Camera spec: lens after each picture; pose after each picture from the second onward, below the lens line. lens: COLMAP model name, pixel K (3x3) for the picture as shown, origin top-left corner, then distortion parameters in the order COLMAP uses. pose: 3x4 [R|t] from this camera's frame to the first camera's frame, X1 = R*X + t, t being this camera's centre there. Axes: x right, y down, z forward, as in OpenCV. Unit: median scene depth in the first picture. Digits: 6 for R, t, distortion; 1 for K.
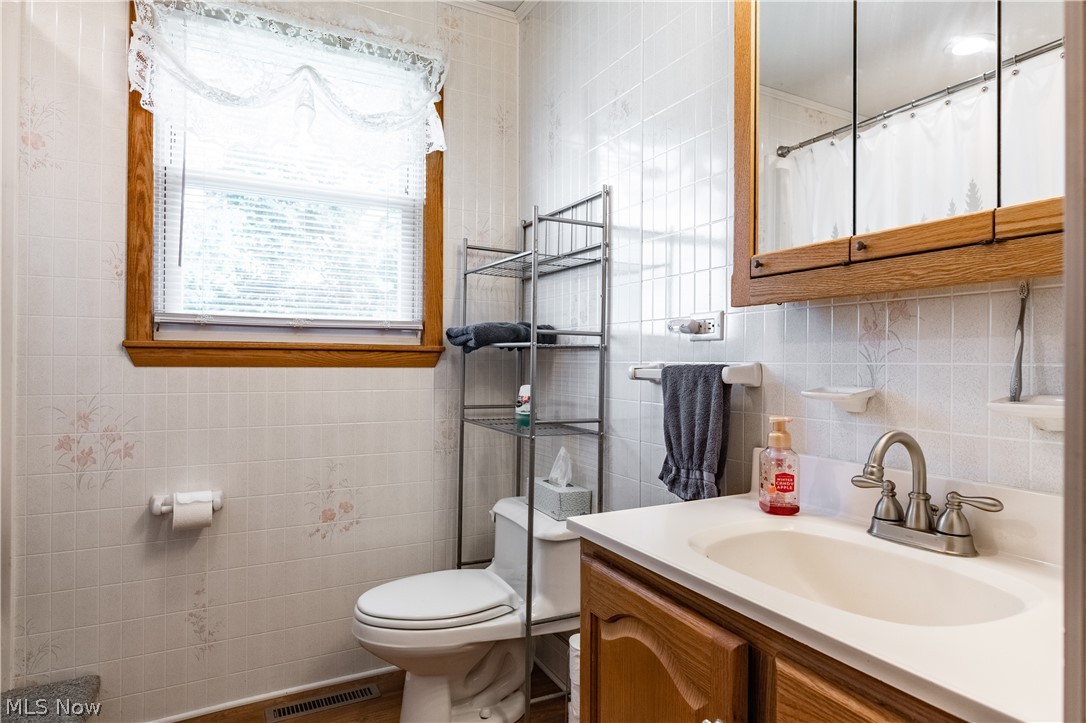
lens RADIAL K [[620.6, 0, 544.7], [0, 620.6, 360.1], [0, 0, 1]] dist [-0.006952, 0.000189]
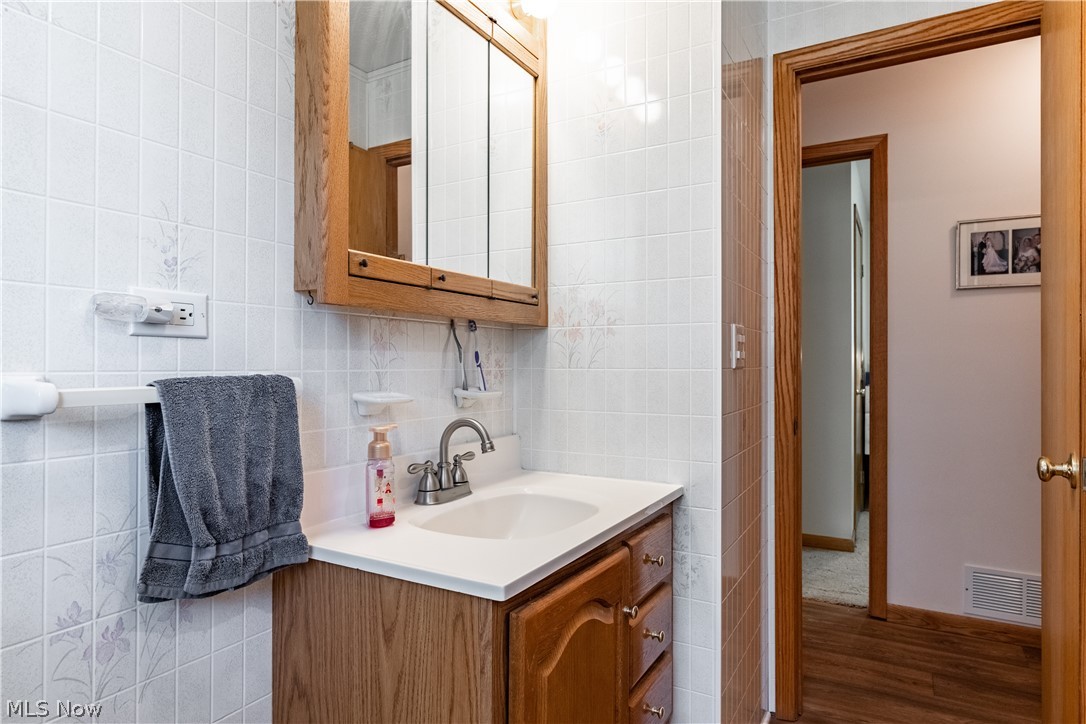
lens RADIAL K [[620.6, 0, 543.7], [0, 620.6, 360.3], [0, 0, 1]] dist [-0.006952, 0.000189]
pose [[-0.546220, -0.003376, 0.837635, -0.605531], [-0.005865, 0.999983, 0.000205, -0.015135], [-0.837621, -0.004801, -0.546230, 1.375307]]
